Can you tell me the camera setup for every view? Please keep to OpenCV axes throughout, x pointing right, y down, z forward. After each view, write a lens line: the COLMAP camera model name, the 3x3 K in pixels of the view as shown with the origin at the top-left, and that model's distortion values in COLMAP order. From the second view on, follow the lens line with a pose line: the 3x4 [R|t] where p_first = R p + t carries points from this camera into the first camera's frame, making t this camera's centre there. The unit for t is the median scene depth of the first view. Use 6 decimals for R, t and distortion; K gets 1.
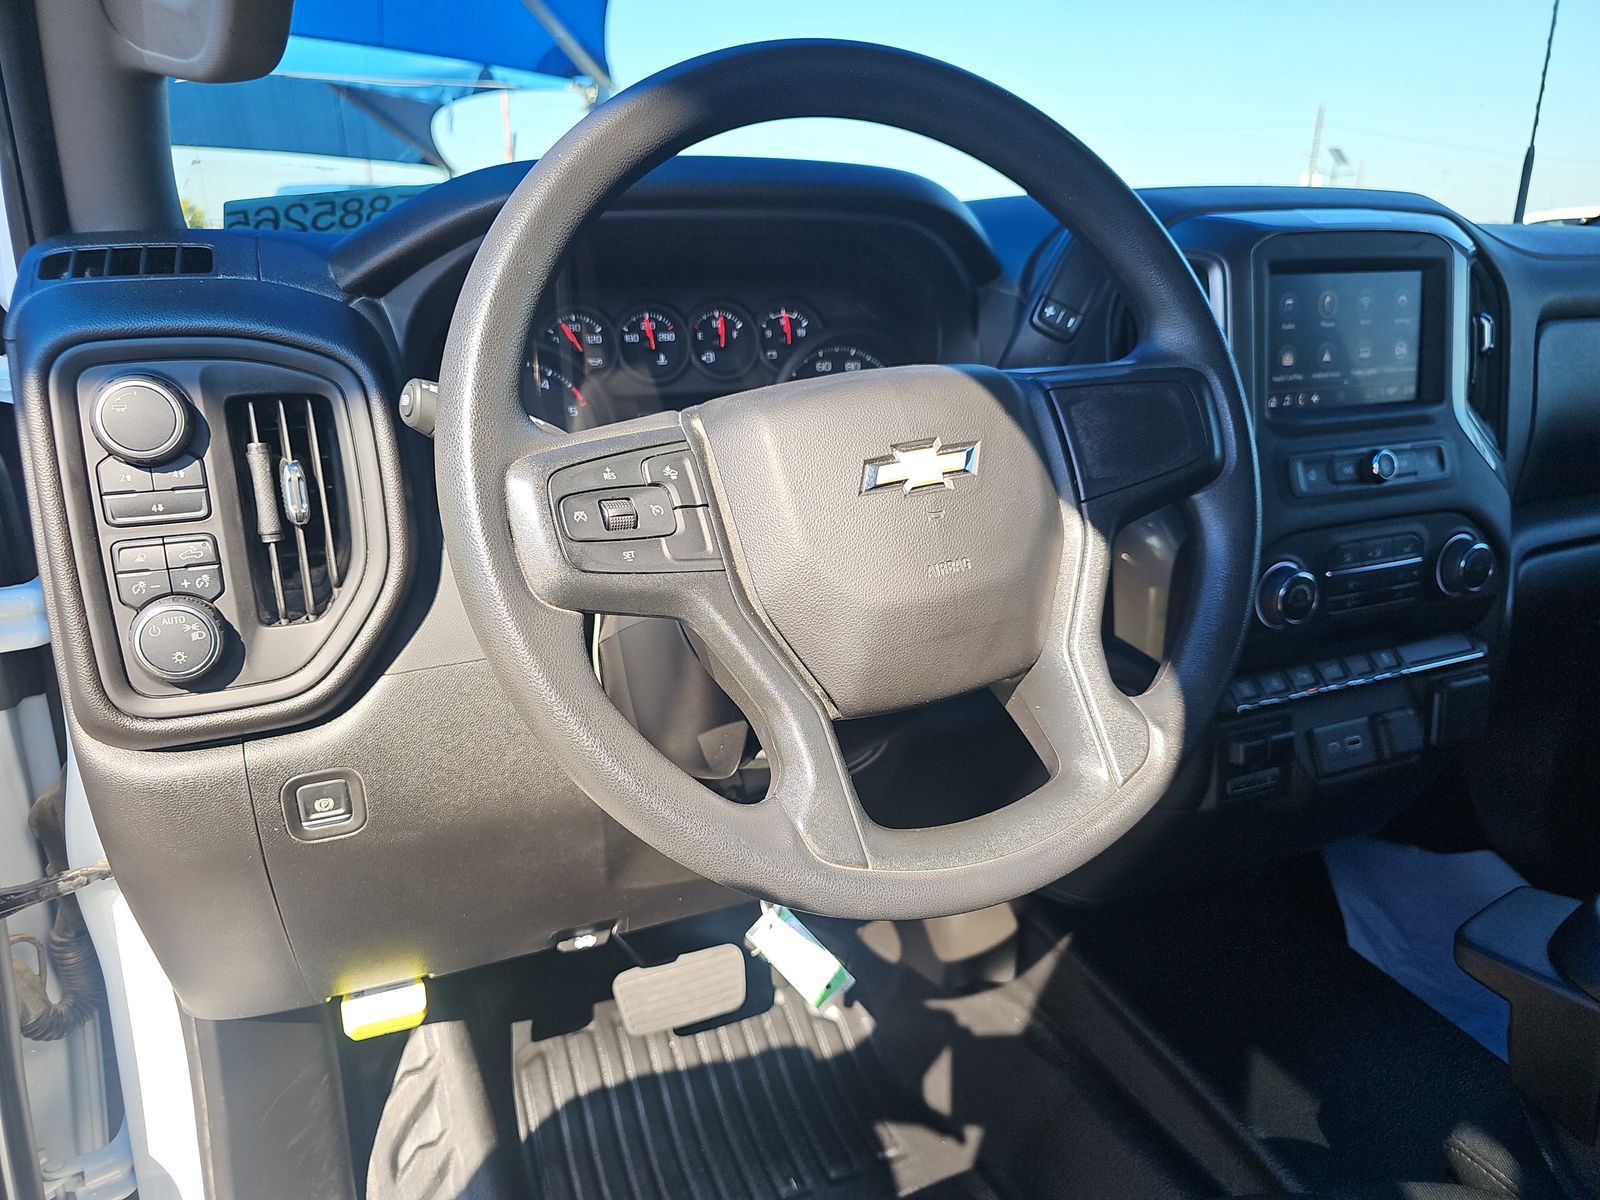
lens RADIAL K [[1071.9, 0, 797.2], [0, 1071.9, 591.3], [0, 0, 1]] dist [0.023852, -0.017296]
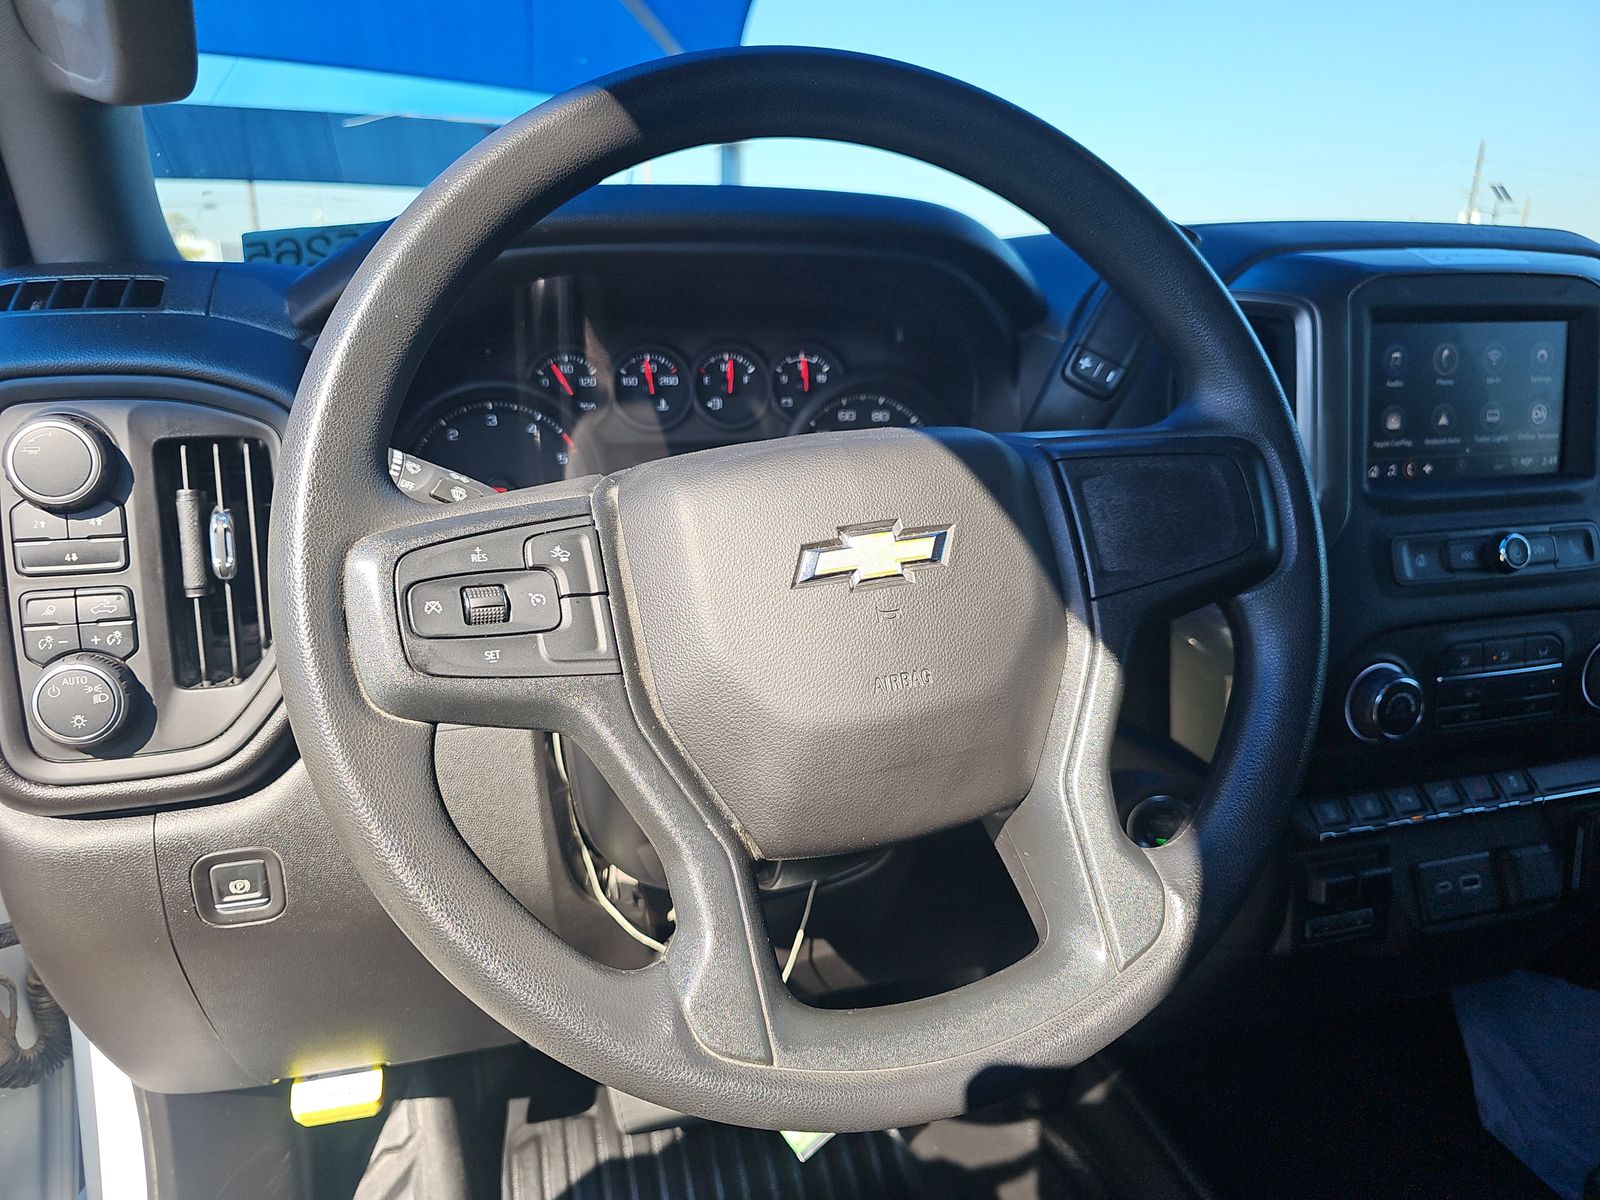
lens RADIAL K [[1071.9, 0, 776.7], [0, 1071.9, 562.7], [0, 0, 1]] dist [0.023852, -0.017296]
pose [[0.991718, 0.042536, -0.121186, 0.108714], [-0.048901, 0.997549, -0.050040, -0.051107], [0.118760, 0.055551, 0.991368, 0.142016]]
